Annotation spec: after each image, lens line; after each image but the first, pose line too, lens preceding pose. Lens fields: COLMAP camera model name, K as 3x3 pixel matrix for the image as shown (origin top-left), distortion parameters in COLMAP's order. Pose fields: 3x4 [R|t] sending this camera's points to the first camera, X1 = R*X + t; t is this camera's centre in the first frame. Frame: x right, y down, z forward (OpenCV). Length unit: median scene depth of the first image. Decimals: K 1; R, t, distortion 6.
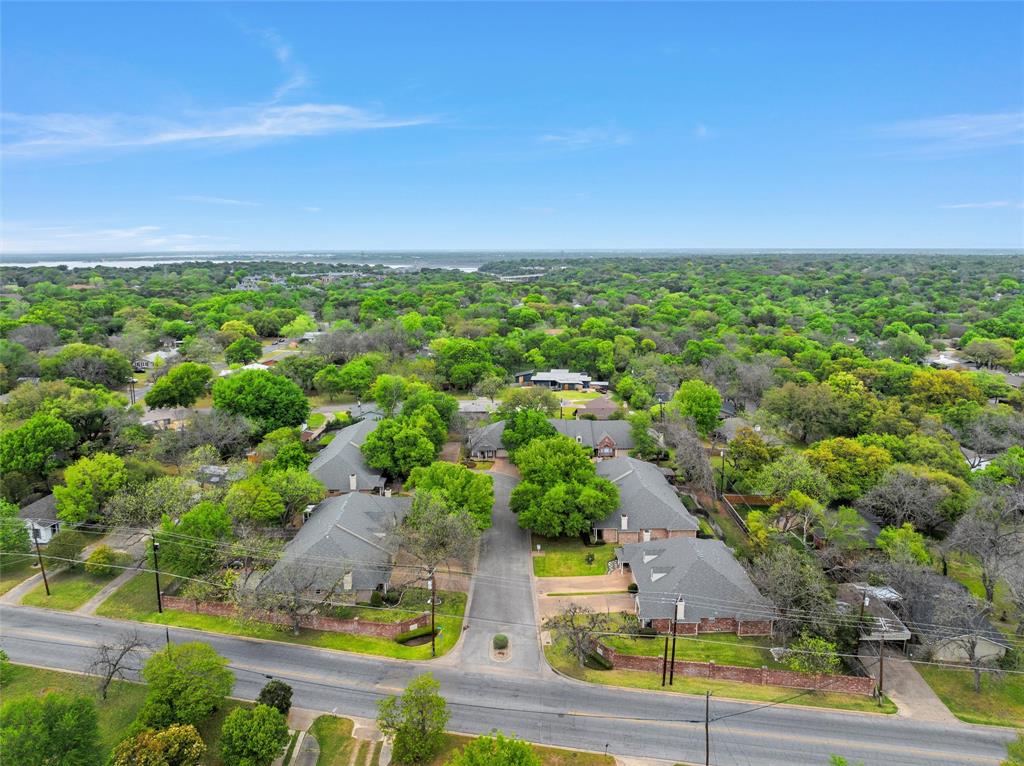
lens RADIAL K [[721.9, 0, 512.0], [0, 721.9, 383.0], [0, 0, 1]] dist [-0.029160, -0.000825]
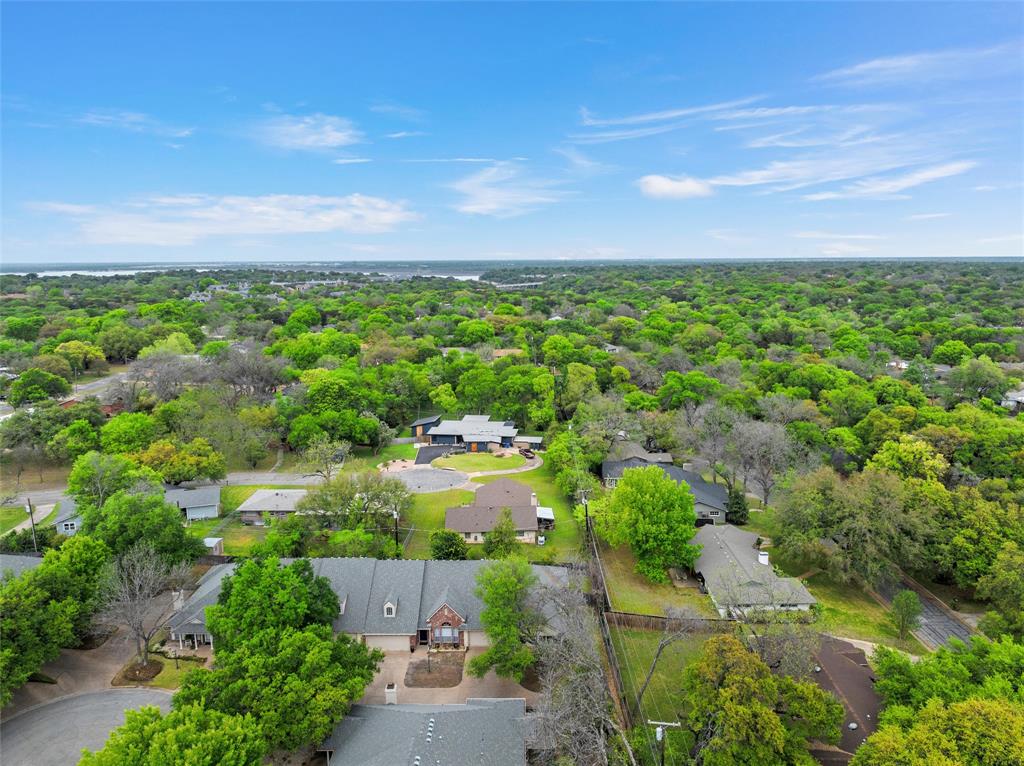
lens RADIAL K [[721.9, 0, 512.0], [0, 721.9, 383.0], [0, 0, 1]] dist [-0.029160, -0.000825]
pose [[0.999830, 0.000770, -0.018432, 0.052420], [-0.000997, 0.999924, -0.012276, -0.019460], [0.018421, 0.012293, 0.999755, 0.146734]]
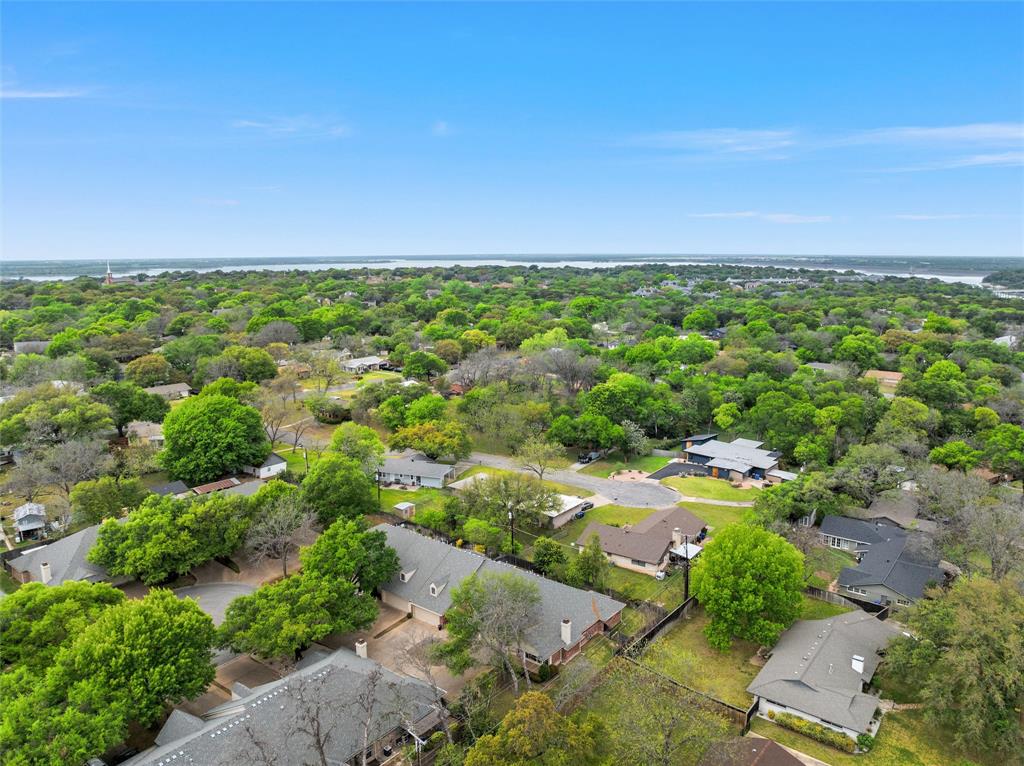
lens RADIAL K [[721.9, 0, 512.0], [0, 721.9, 383.0], [0, 0, 1]] dist [-0.029160, -0.000825]
pose [[0.784151, 0.111938, -0.610391, 0.135600], [-0.114203, 0.992828, 0.035359, -0.032421], [0.609971, 0.041982, 0.791311, 0.163436]]
